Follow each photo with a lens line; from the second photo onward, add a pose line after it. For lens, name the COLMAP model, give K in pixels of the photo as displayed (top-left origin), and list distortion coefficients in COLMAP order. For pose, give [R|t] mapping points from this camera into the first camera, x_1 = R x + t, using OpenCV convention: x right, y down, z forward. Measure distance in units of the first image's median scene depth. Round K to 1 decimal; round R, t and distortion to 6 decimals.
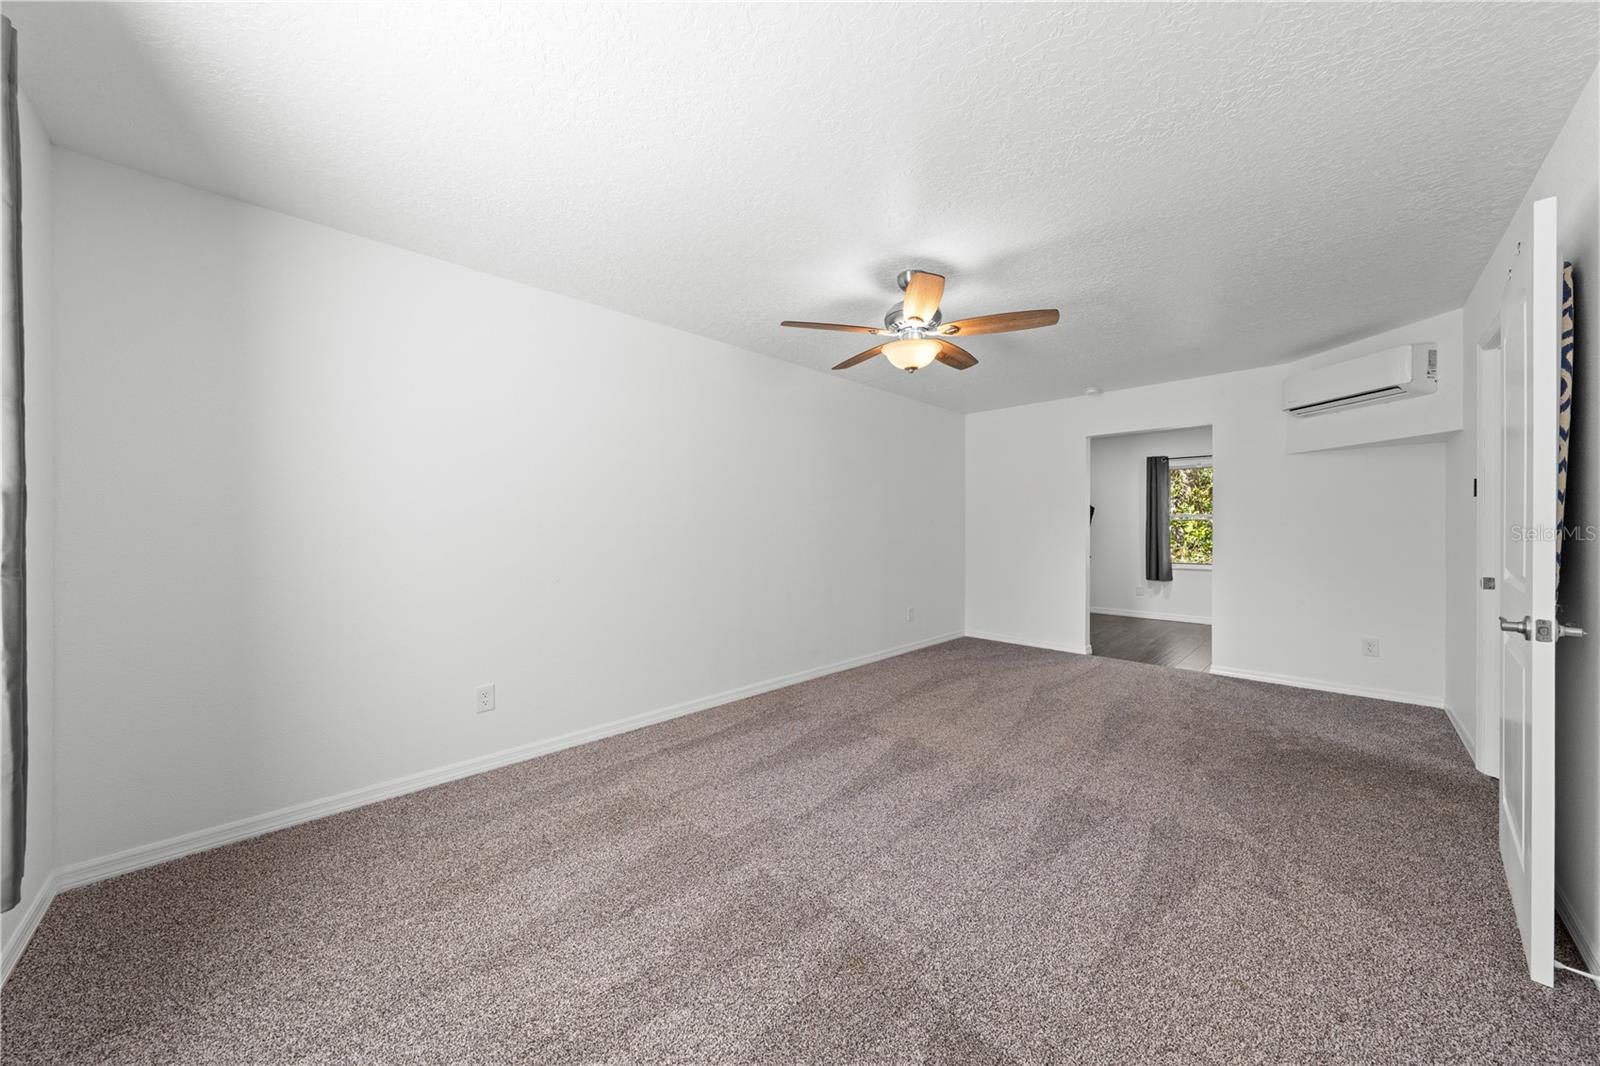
lens RADIAL K [[538.8, 0, 797.9], [0, 538.8, 534.8], [0, 0, 1]] dist [-0.001582, 0.001137]
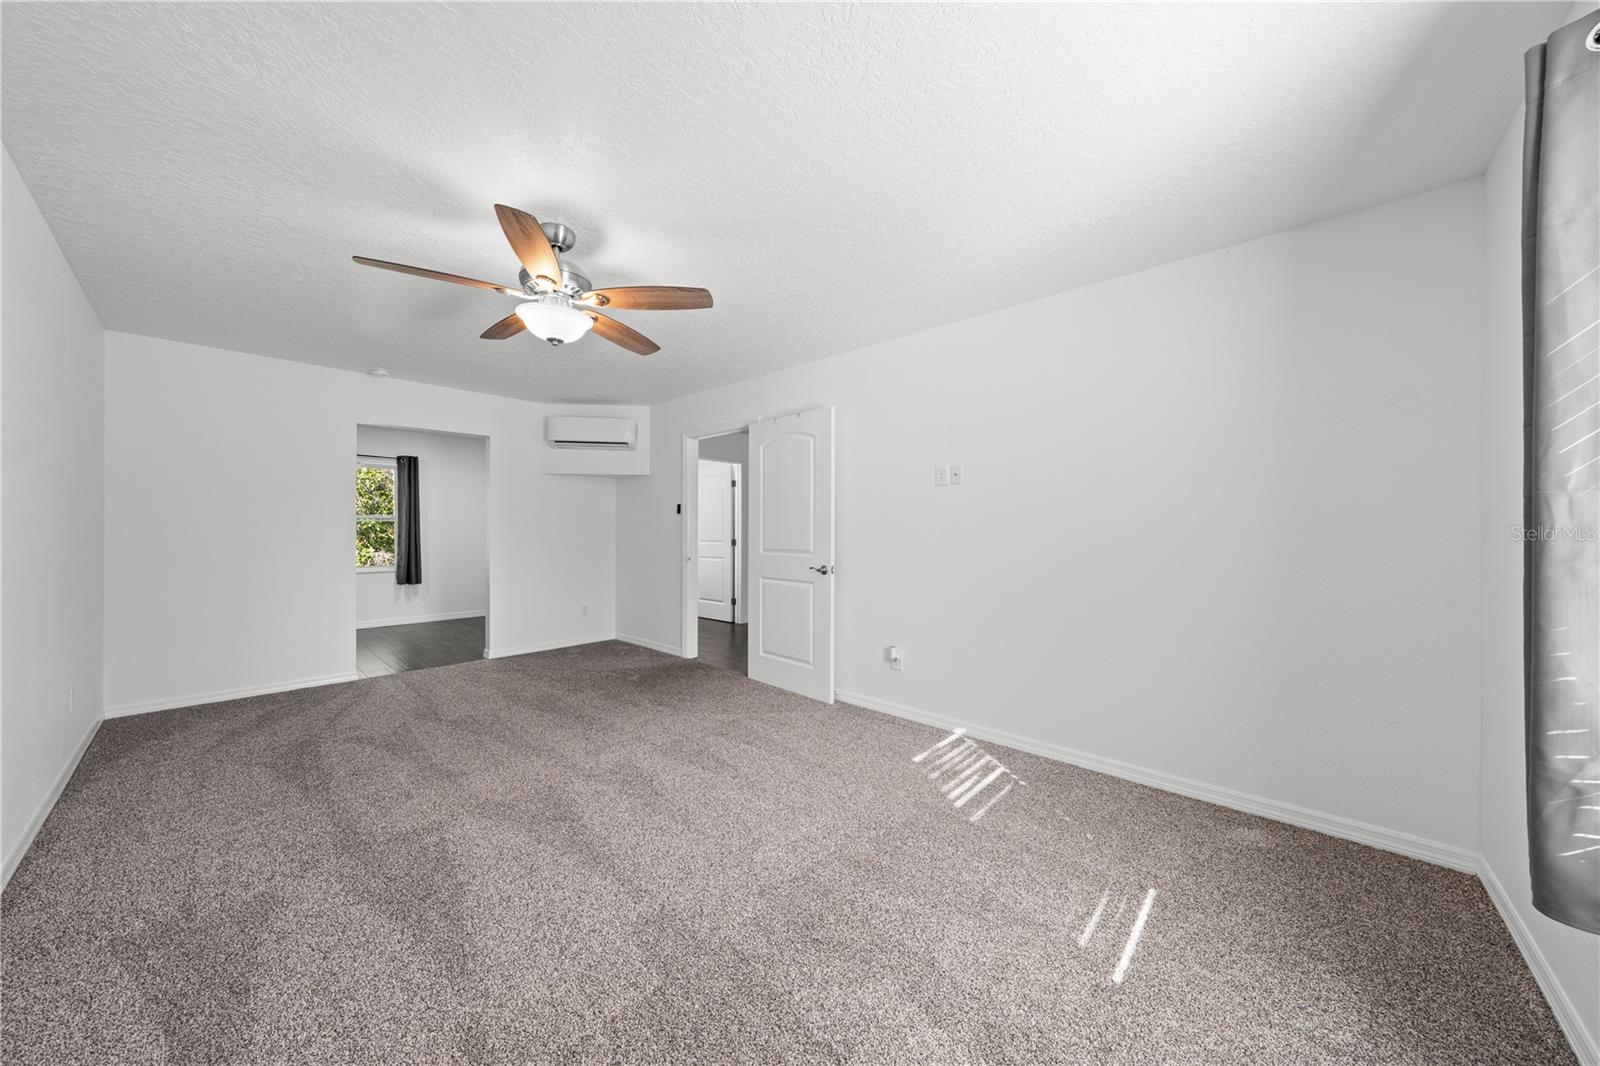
lens RADIAL K [[538.8, 0, 808.9], [0, 538.8, 537.1], [0, 0, 1]] dist [-0.001582, 0.001137]
pose [[-0.042868, -0.014769, 0.998972, -0.464600], [0.012293, 0.999807, 0.015309, -0.007426], [-0.999005, 0.012937, -0.042678, 0.460163]]
